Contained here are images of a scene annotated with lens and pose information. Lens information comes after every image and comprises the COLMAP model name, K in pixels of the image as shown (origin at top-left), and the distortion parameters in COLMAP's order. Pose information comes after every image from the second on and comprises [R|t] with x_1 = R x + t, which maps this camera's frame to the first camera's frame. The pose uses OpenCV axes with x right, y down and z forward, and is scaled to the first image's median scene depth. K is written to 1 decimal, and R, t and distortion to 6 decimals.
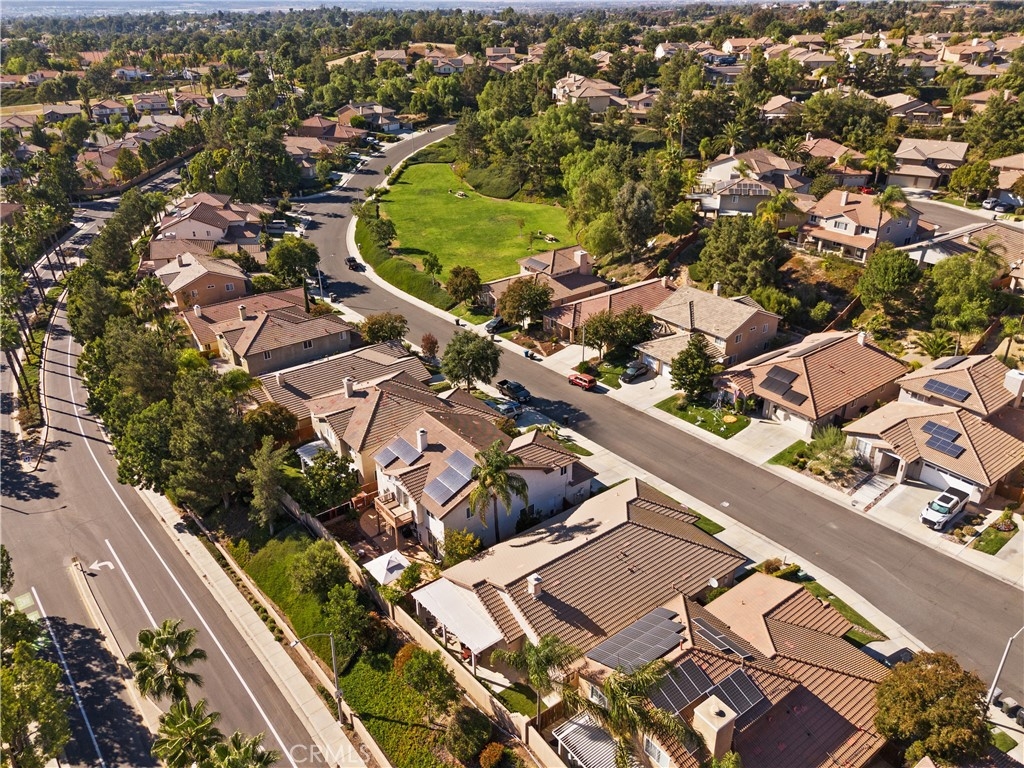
lens RADIAL K [[774.7, 0, 512.0], [0, 774.7, 384.0], [0, 0, 1]] dist [0.087600, -0.001666]
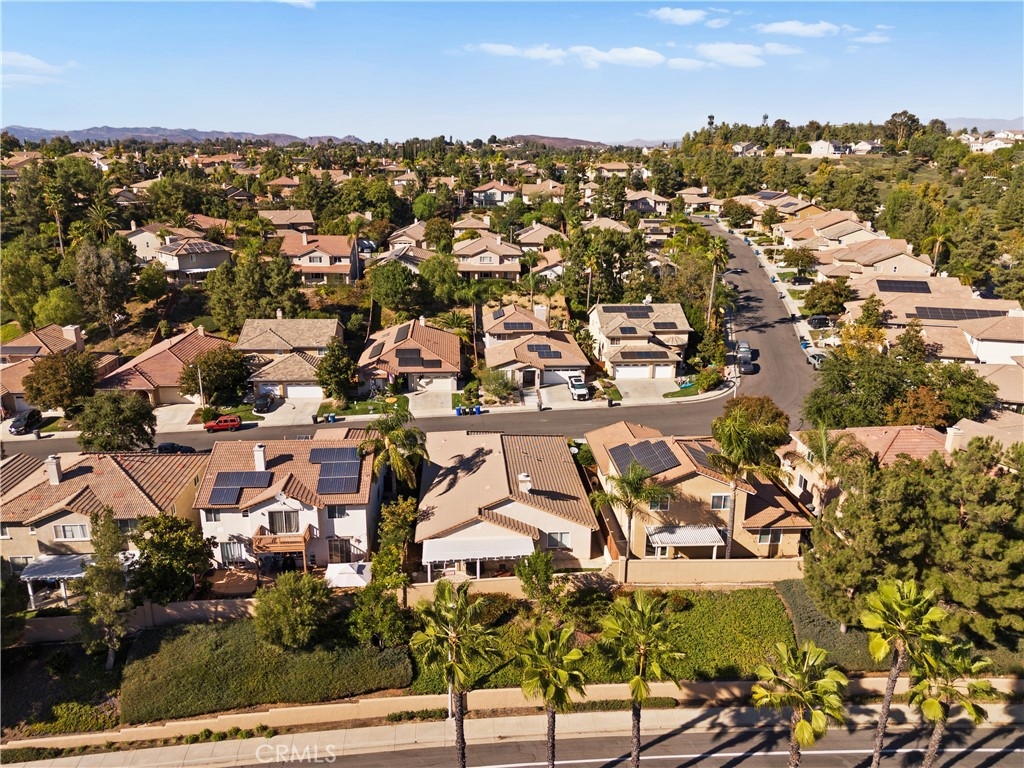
lens RADIAL K [[774.7, 0, 512.0], [0, 774.7, 384.0], [0, 0, 1]] dist [0.087600, -0.001666]
pose [[0.558309, -0.238731, 0.794543, -0.439159], [0.366971, 0.929982, 0.021563, 0.056225], [-0.744059, 0.279535, 0.606825, 0.183074]]
